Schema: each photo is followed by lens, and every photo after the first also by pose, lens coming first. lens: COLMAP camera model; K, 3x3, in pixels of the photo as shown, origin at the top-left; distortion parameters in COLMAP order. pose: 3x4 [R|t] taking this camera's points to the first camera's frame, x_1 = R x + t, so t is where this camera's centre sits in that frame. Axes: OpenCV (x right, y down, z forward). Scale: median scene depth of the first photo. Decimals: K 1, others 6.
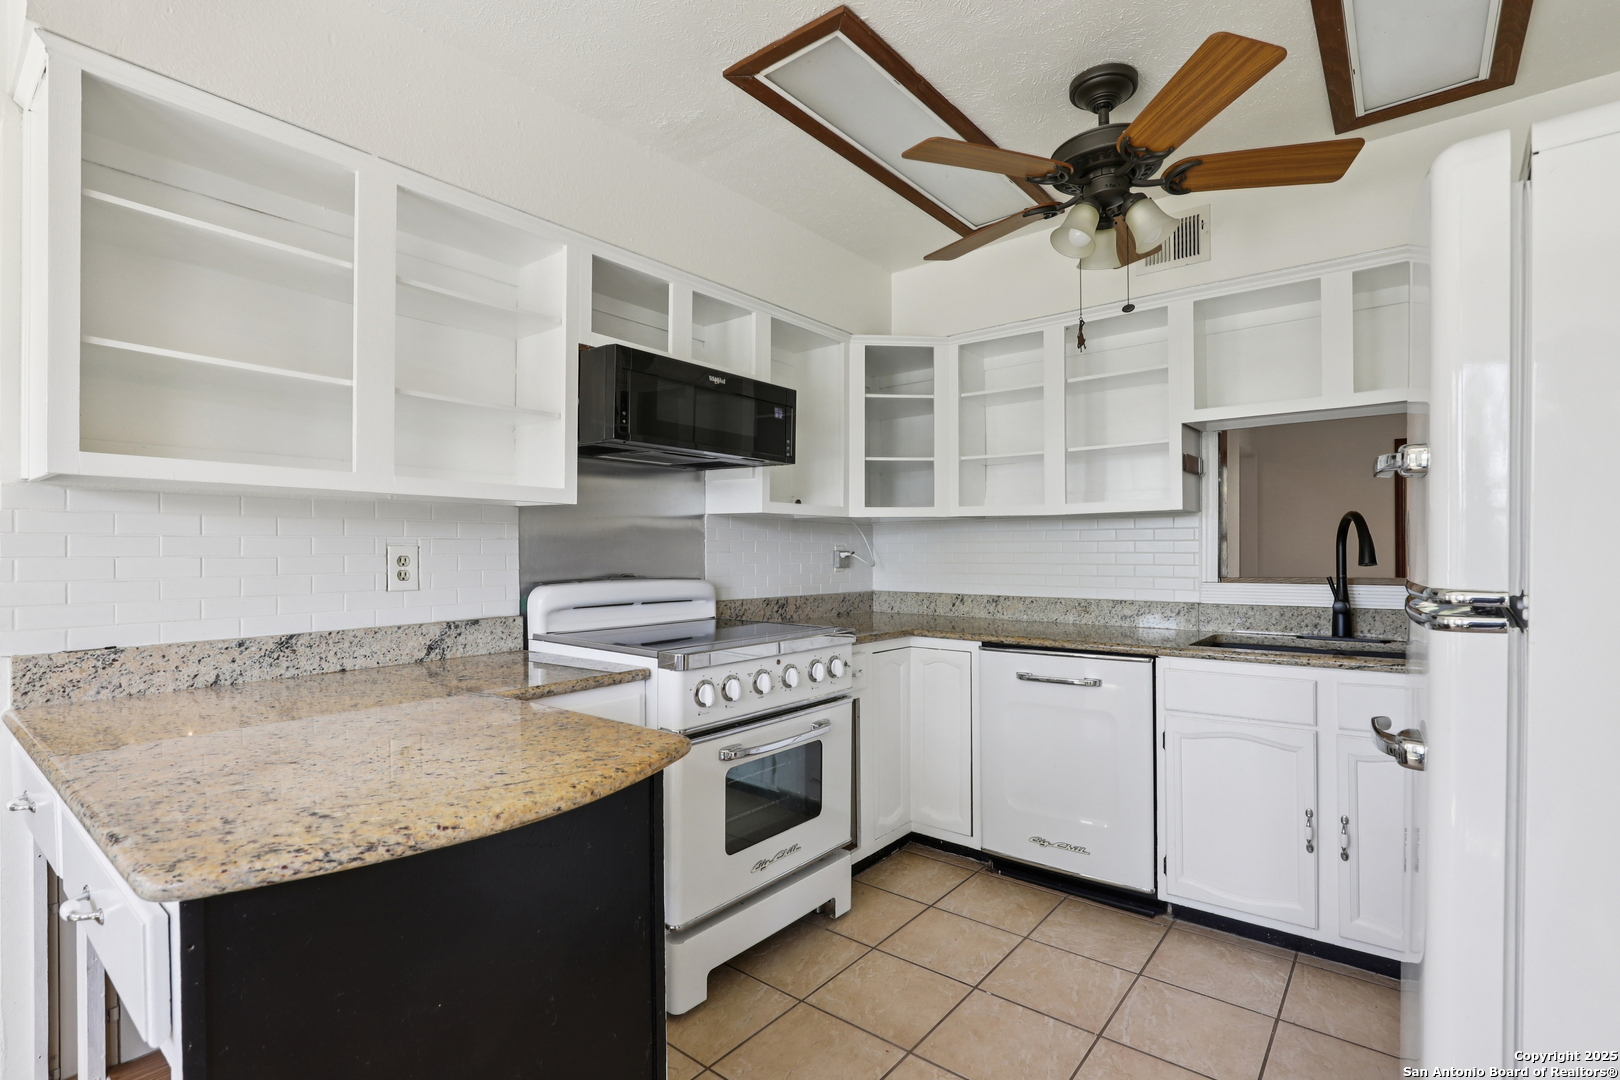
lens RADIAL K [[742.3, 0, 811.3], [0, 742.3, 545.1], [0, 0, 1]] dist [-0.023049, 0.007684]
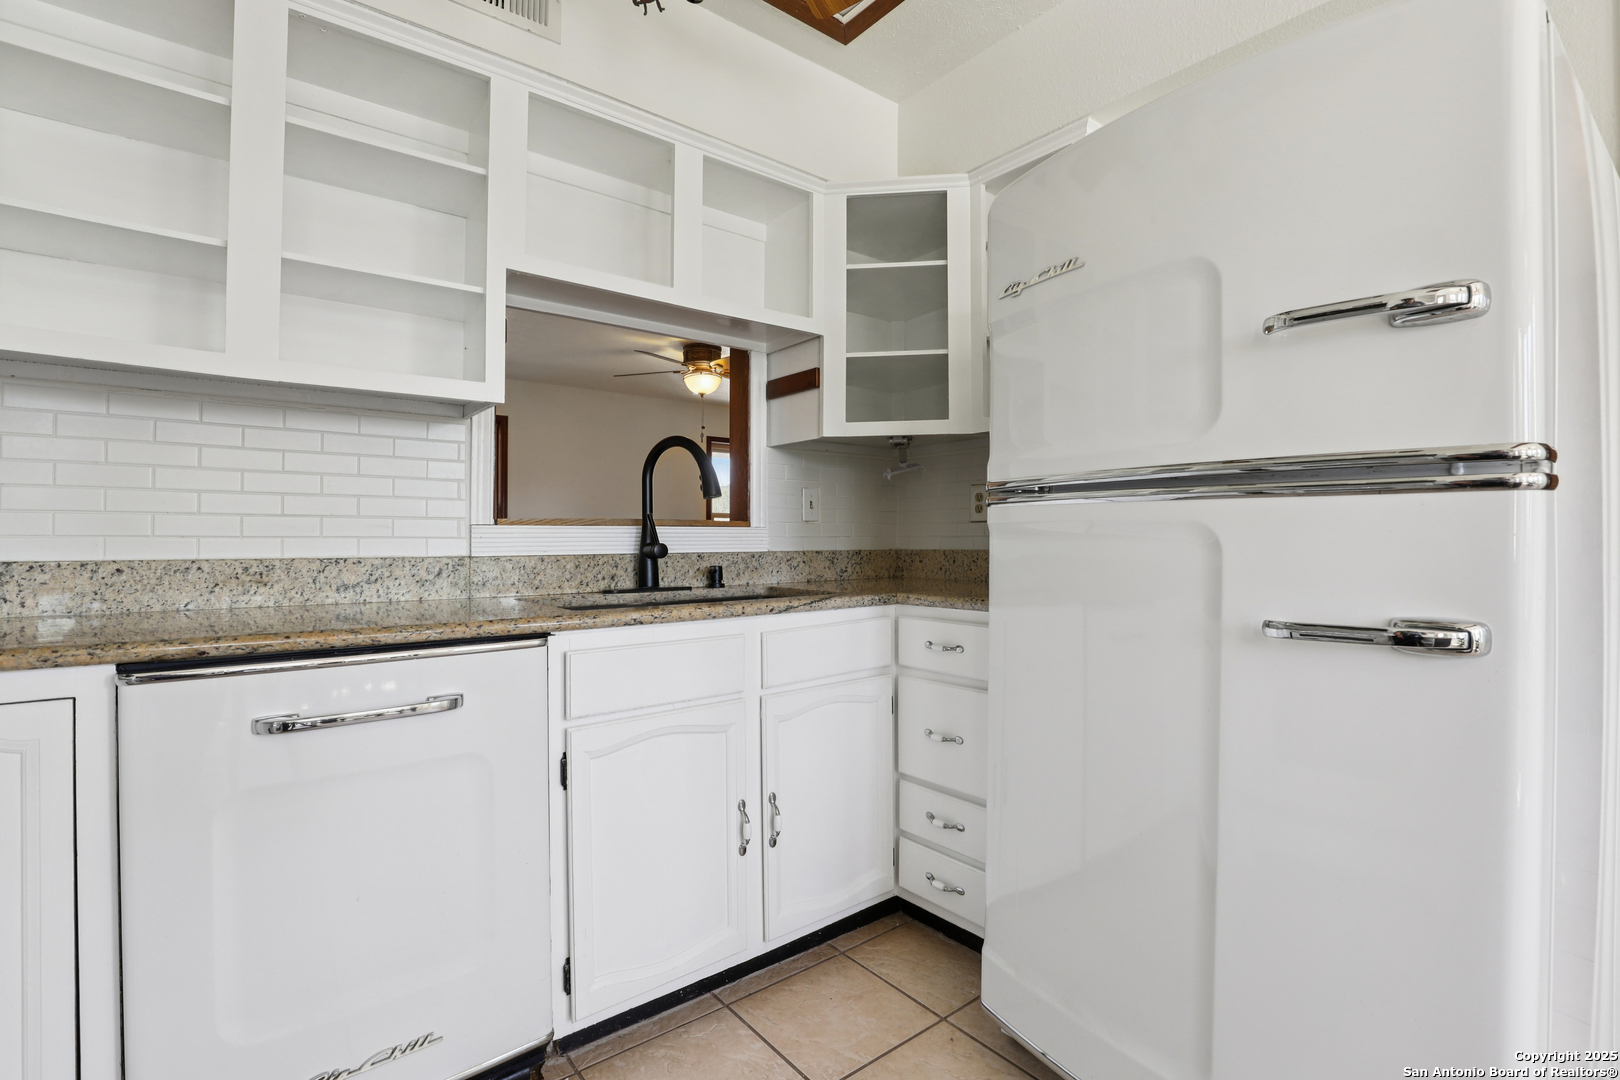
lens RADIAL K [[742.3, 0, 807.5], [0, 742.3, 544.1], [0, 0, 1]] dist [-0.023049, 0.007684]
pose [[0.229913, -0.000752, 0.973211, -0.052461], [-0.007865, 0.999966, 0.002631, 0.067042], [-0.973179, -0.008259, 0.229899, 0.585965]]
